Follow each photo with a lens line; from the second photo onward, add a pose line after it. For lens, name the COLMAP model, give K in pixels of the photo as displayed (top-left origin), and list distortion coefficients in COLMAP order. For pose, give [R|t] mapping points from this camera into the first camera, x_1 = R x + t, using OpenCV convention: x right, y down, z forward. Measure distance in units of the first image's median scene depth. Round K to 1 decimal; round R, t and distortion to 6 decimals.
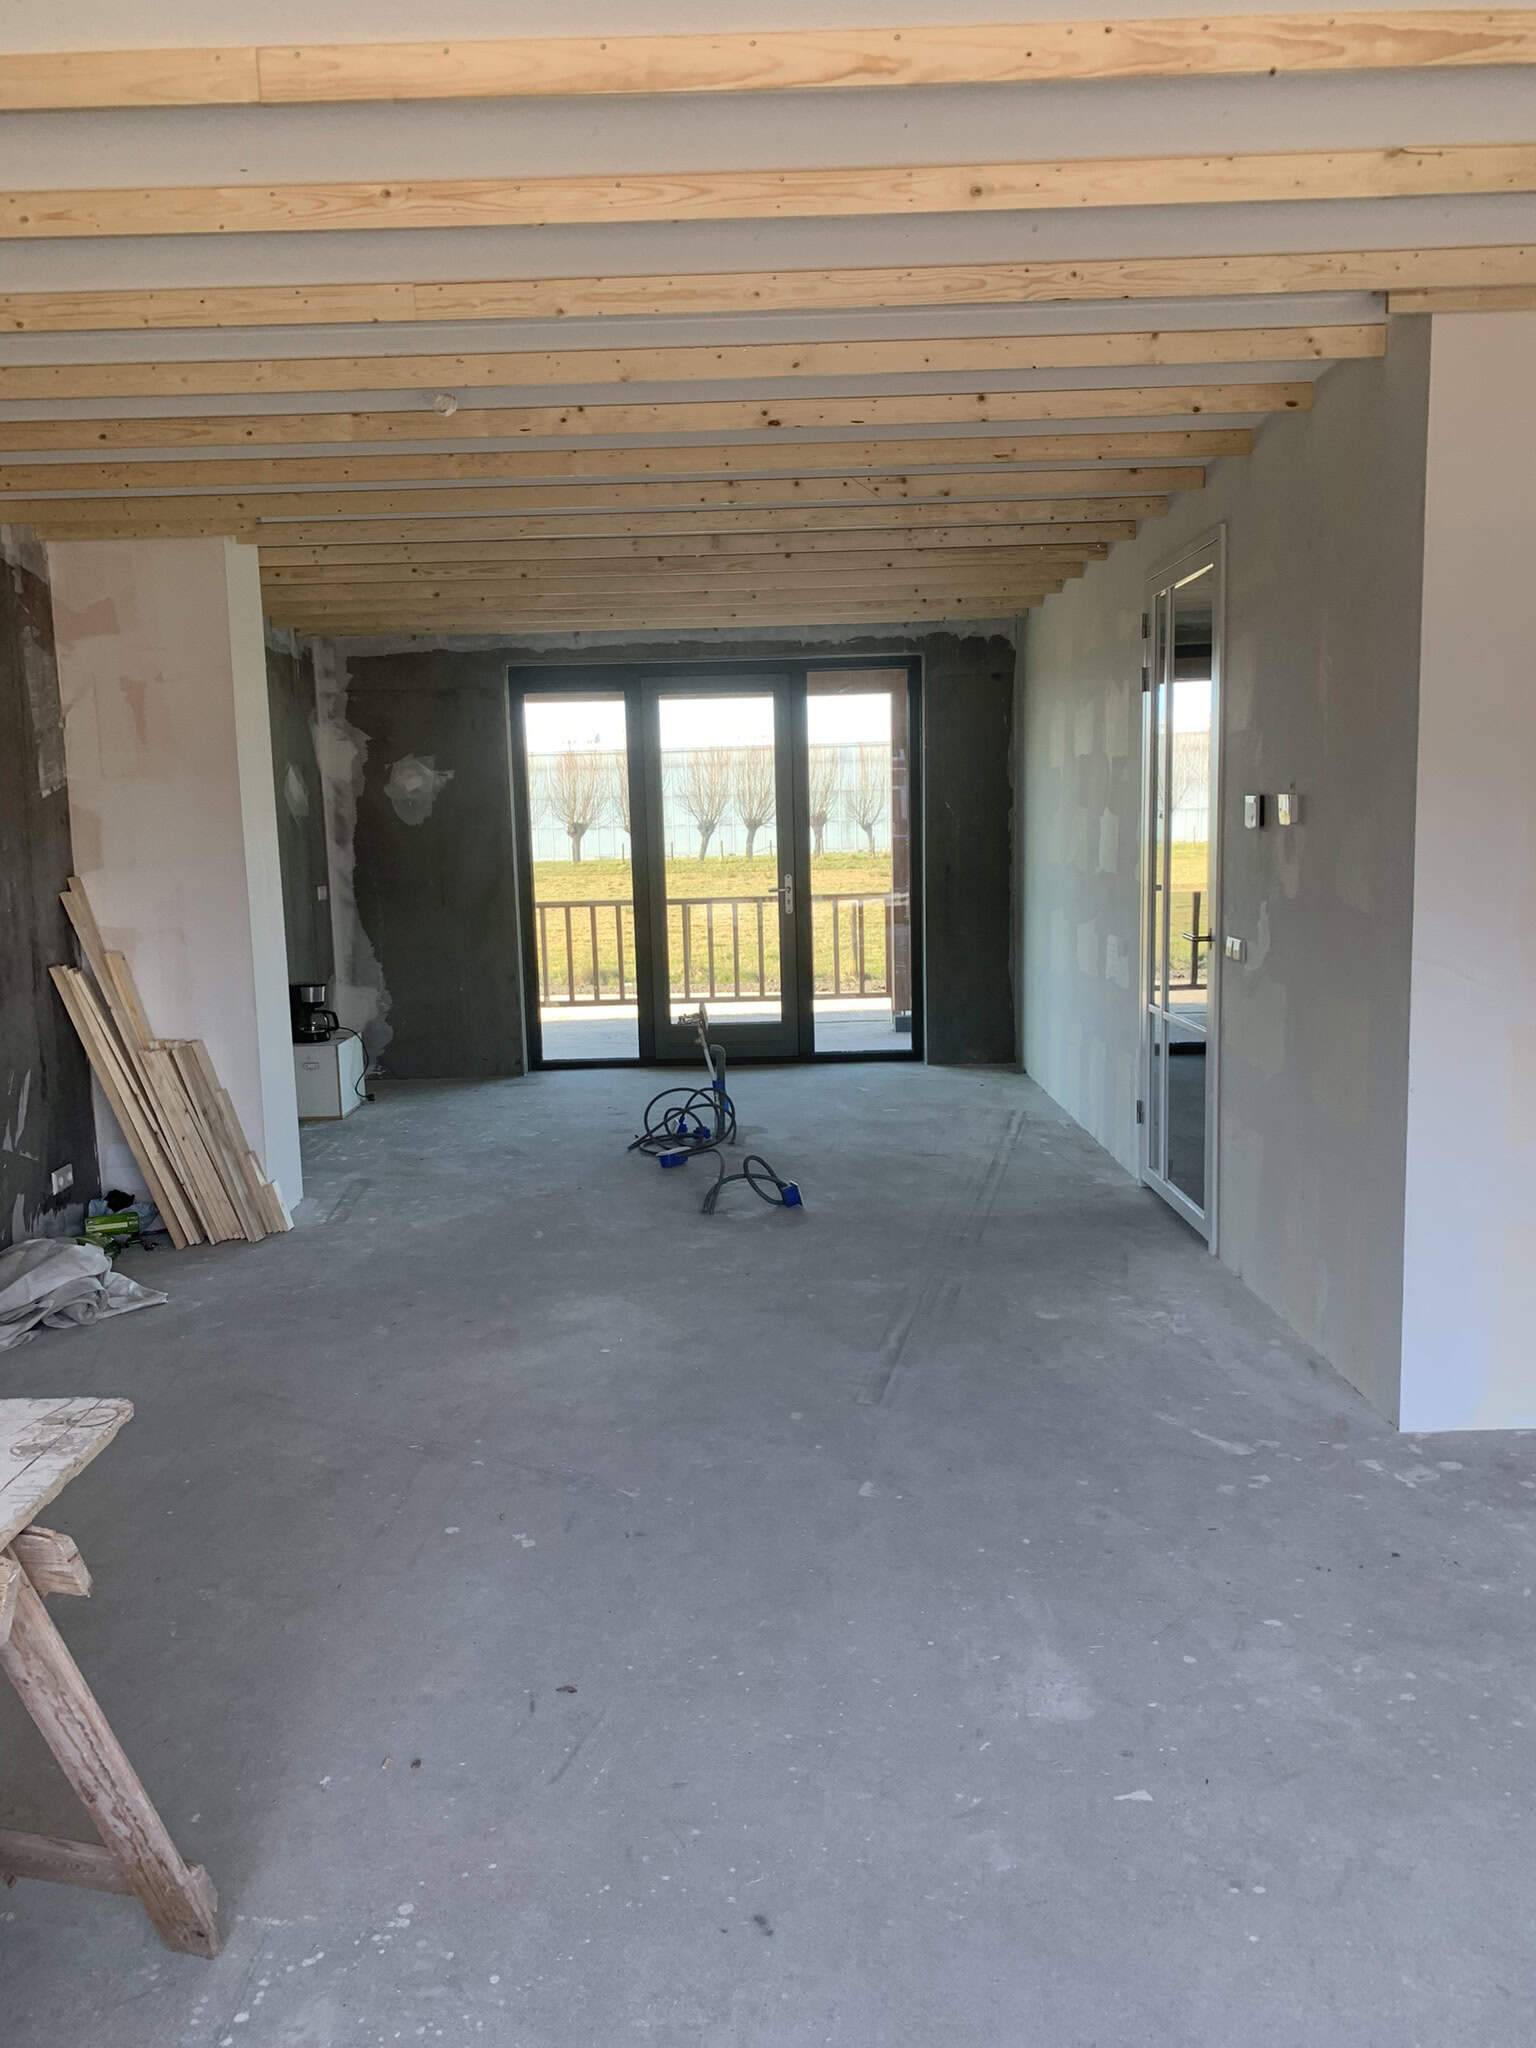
lens RADIAL K [[1547.2, 0, 772.7], [0, 1547.2, 990.0], [0, 0, 1]] dist [0.198214, -0.382232]
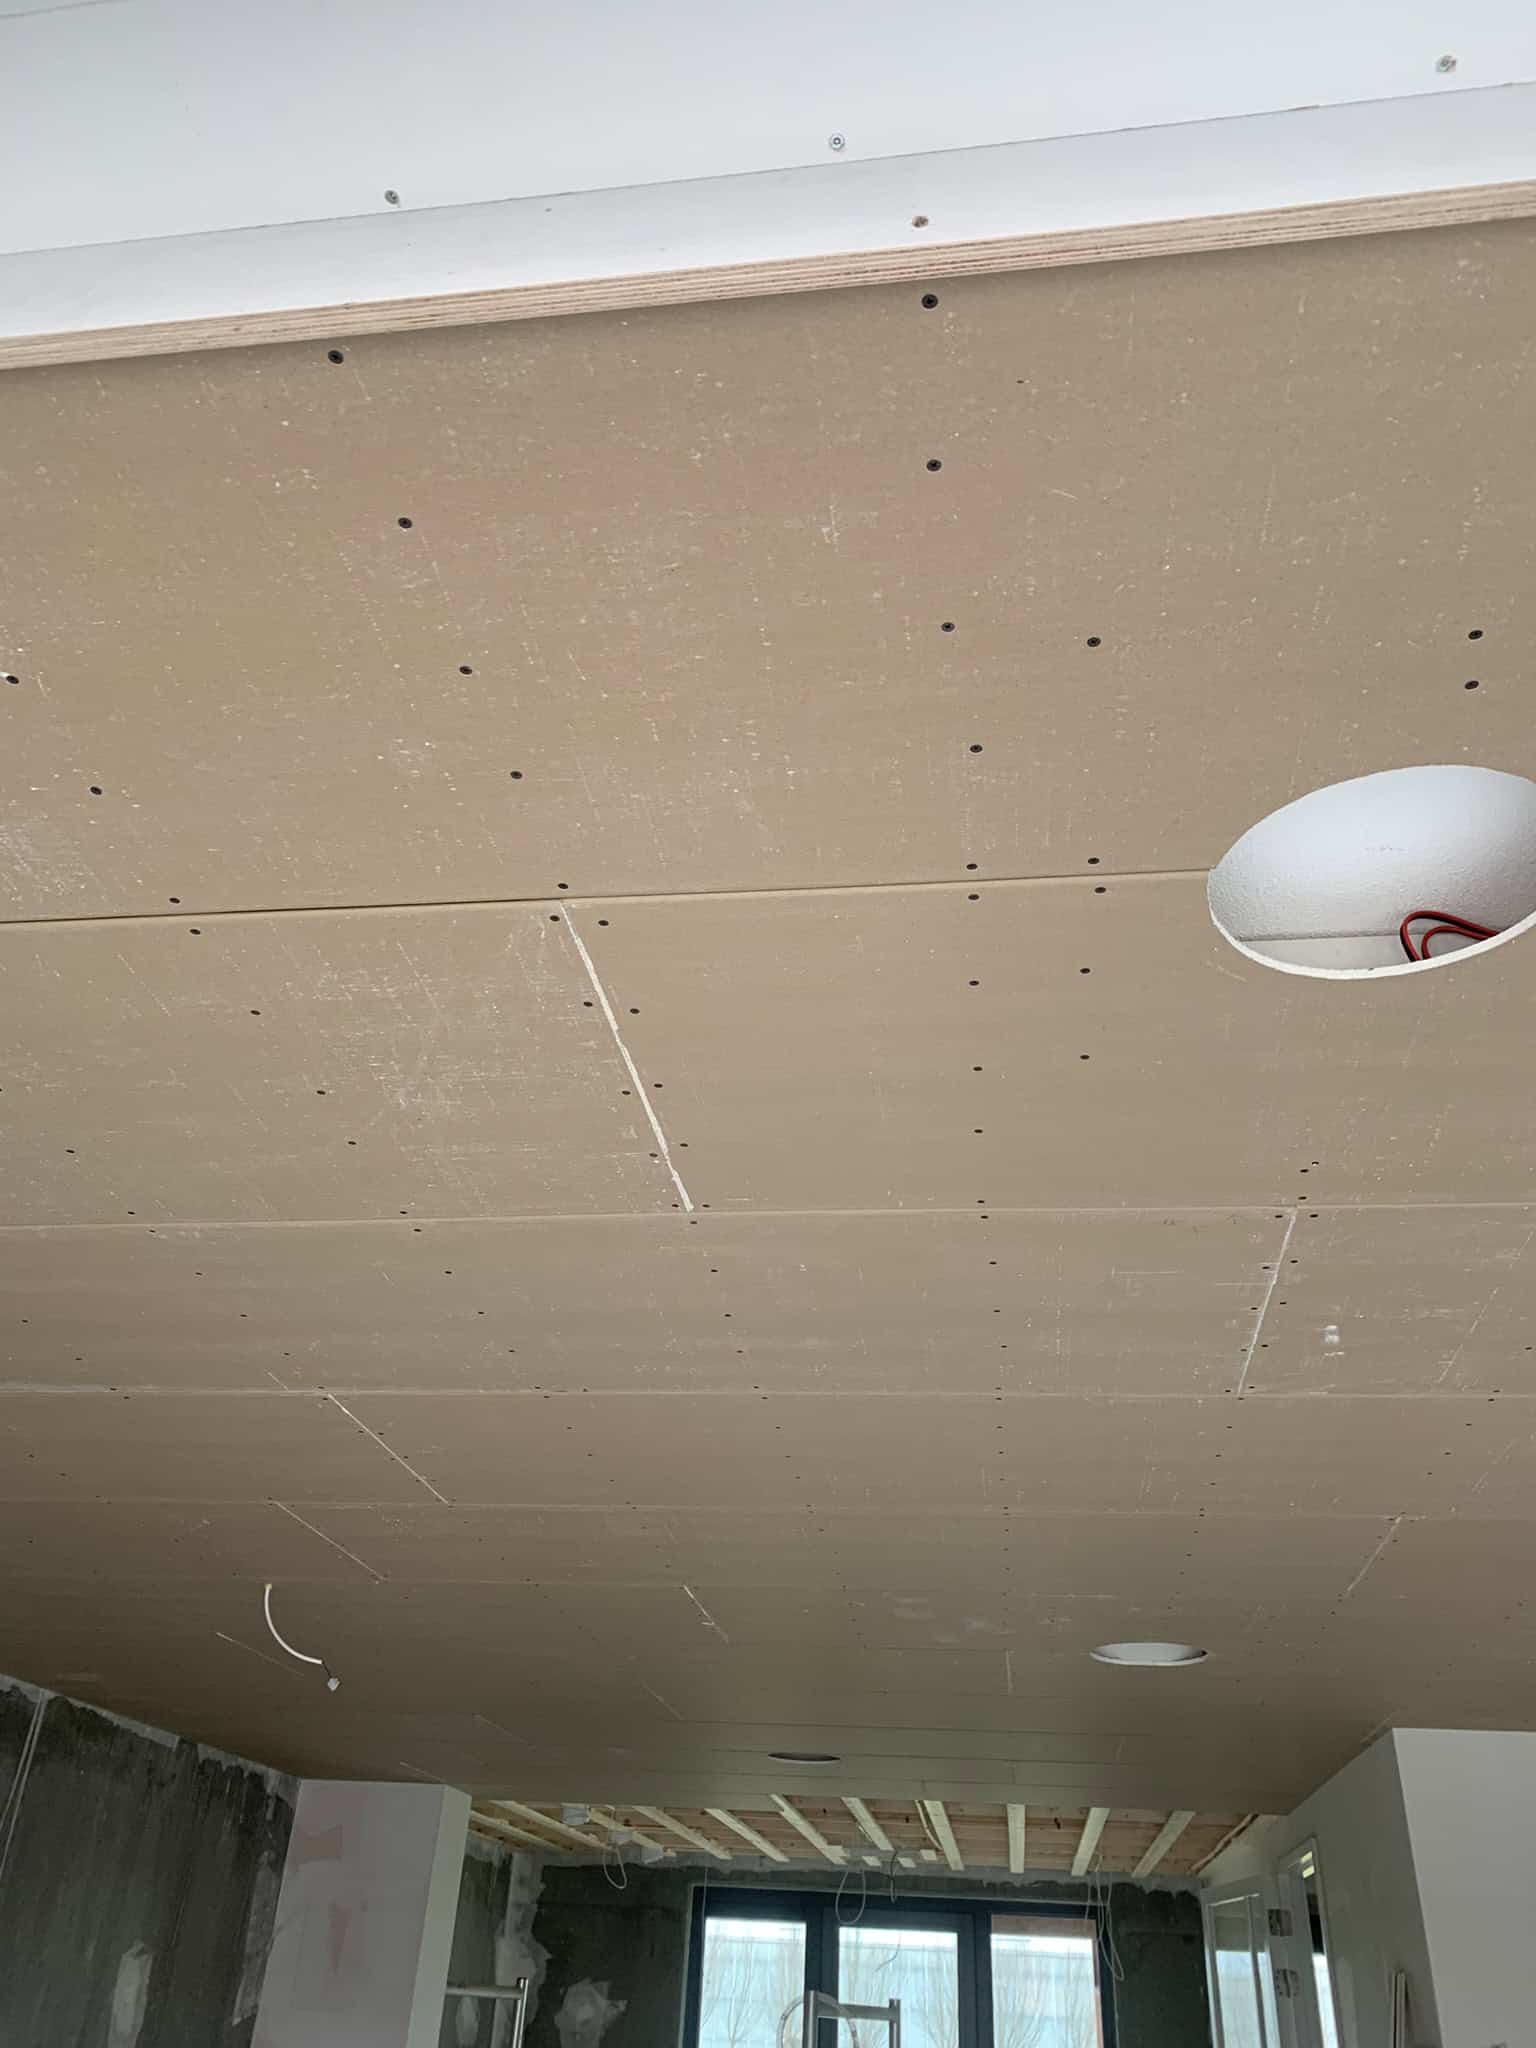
lens RADIAL K [[1542.0, 0, 764.1], [0, 1542.0, 1014.7], [0, 0, 1]] dist [-0.004728, 0.005841]
pose [[0.987629, -0.014724, -0.156119, 0.040906], [-0.089379, 0.765174, -0.637589, -0.007562], [0.128846, 0.643655, 0.754392, -0.108835]]
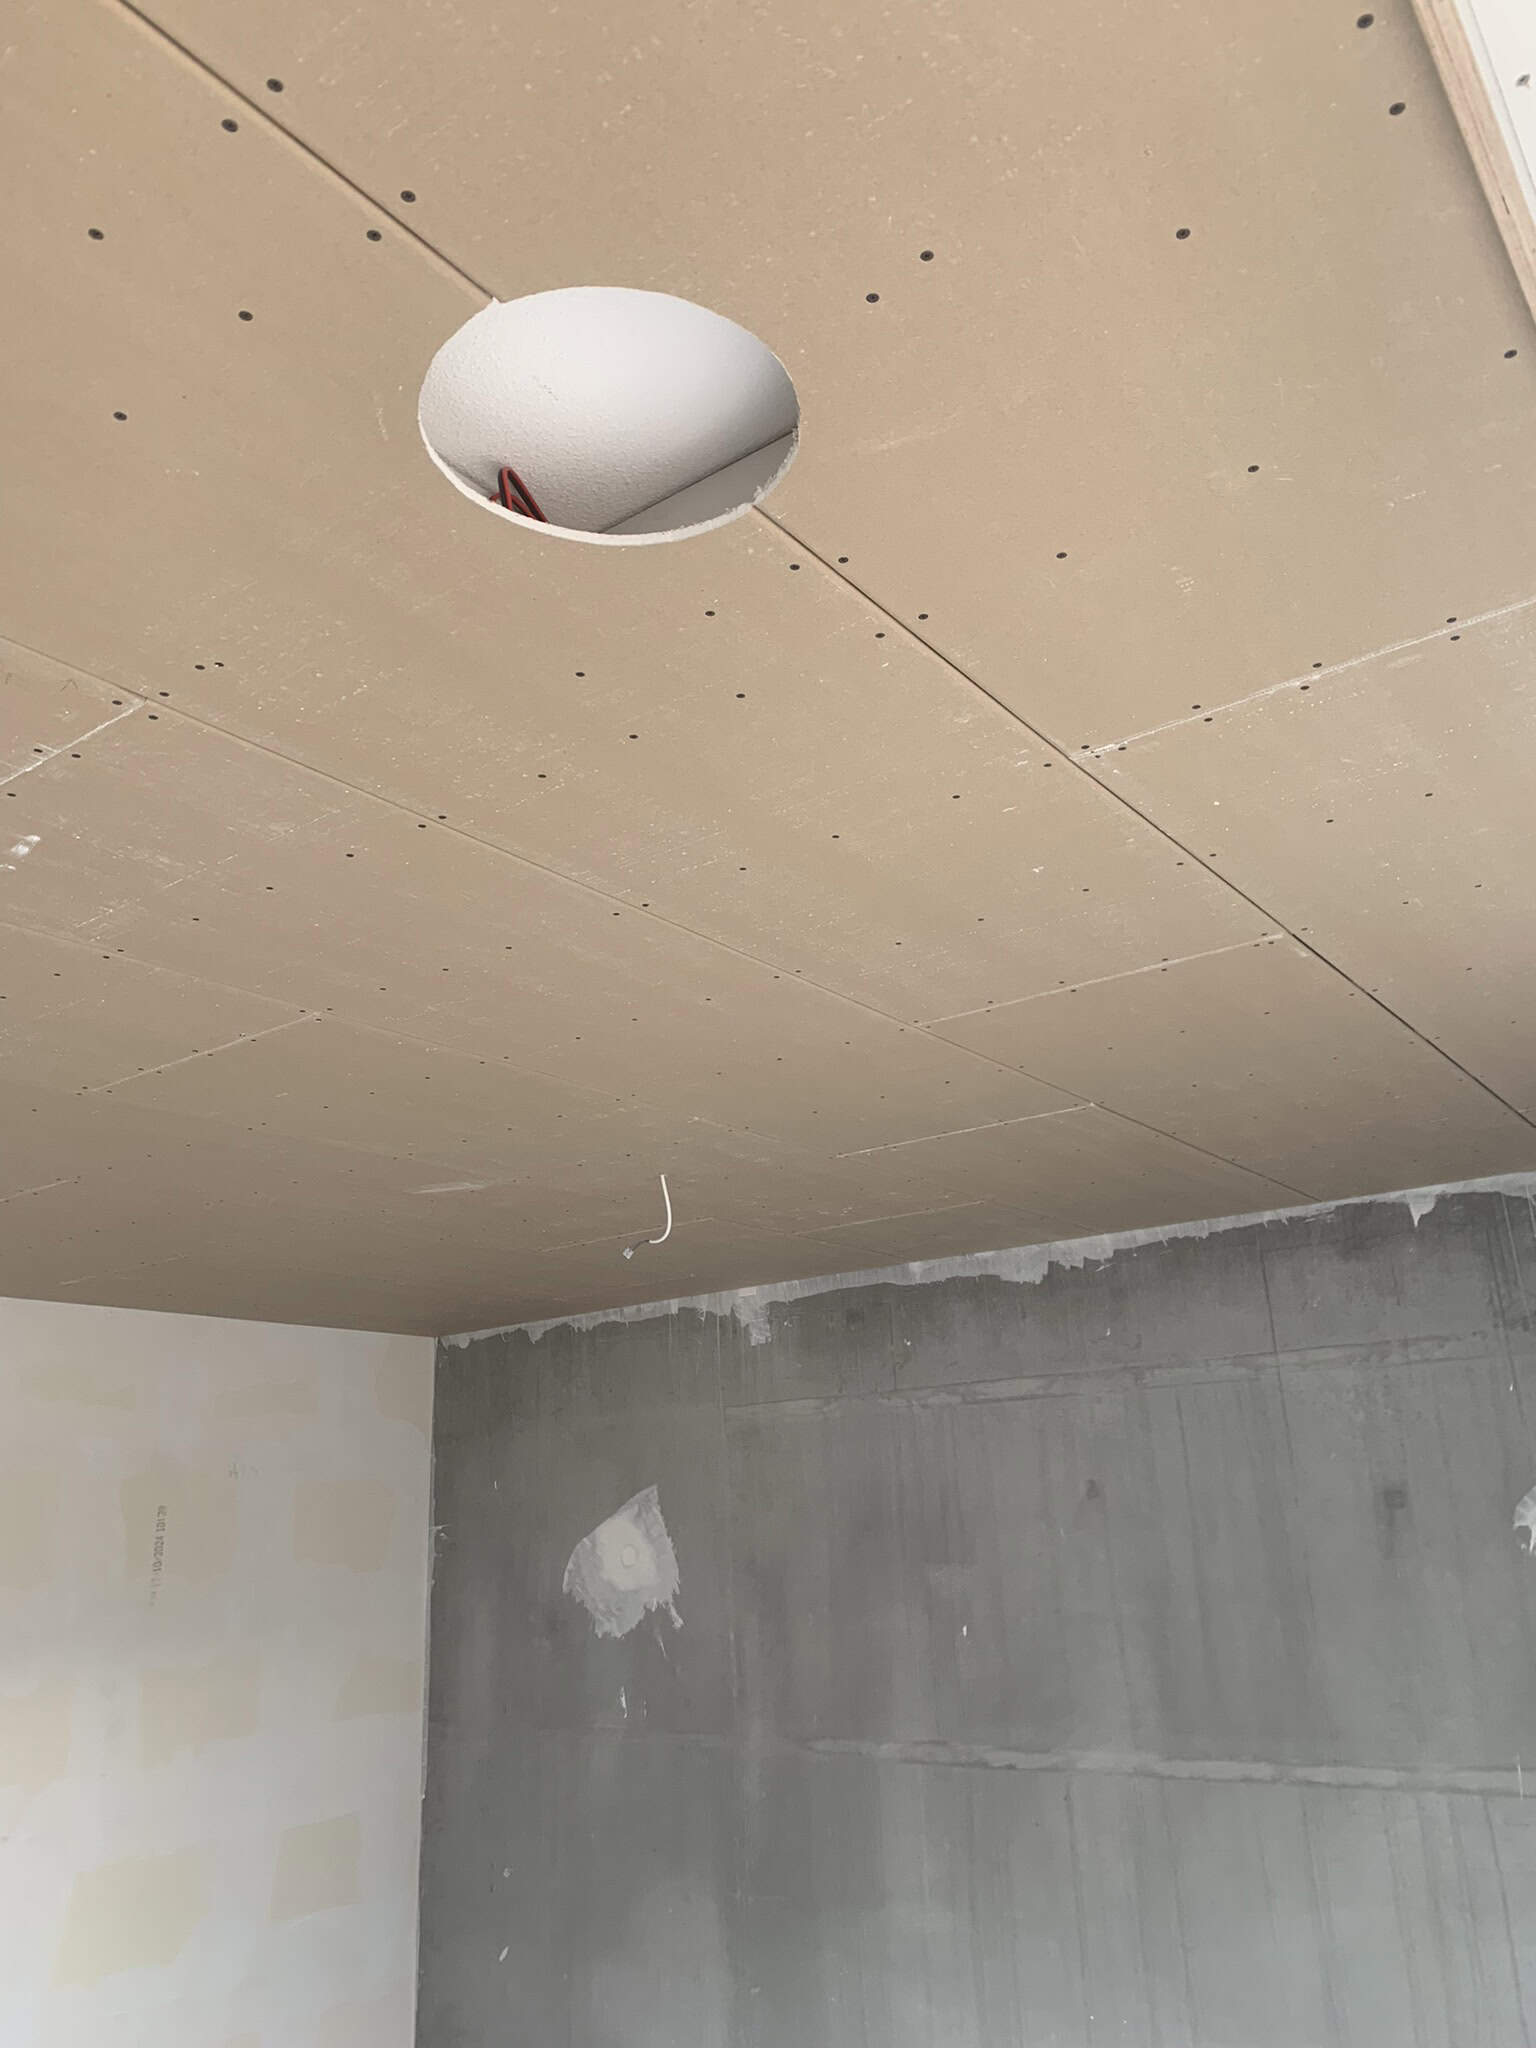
lens RADIAL K [[1542.0, 0, 764.1], [0, 1542.0, 1014.7], [0, 0, 1]] dist [-0.004728, 0.005841]
pose [[0.598829, 0.247497, 0.761675, 0.010228], [0.125770, 0.910189, -0.394636, -0.012571], [-0.790940, 0.332115, 0.513920, -0.076830]]
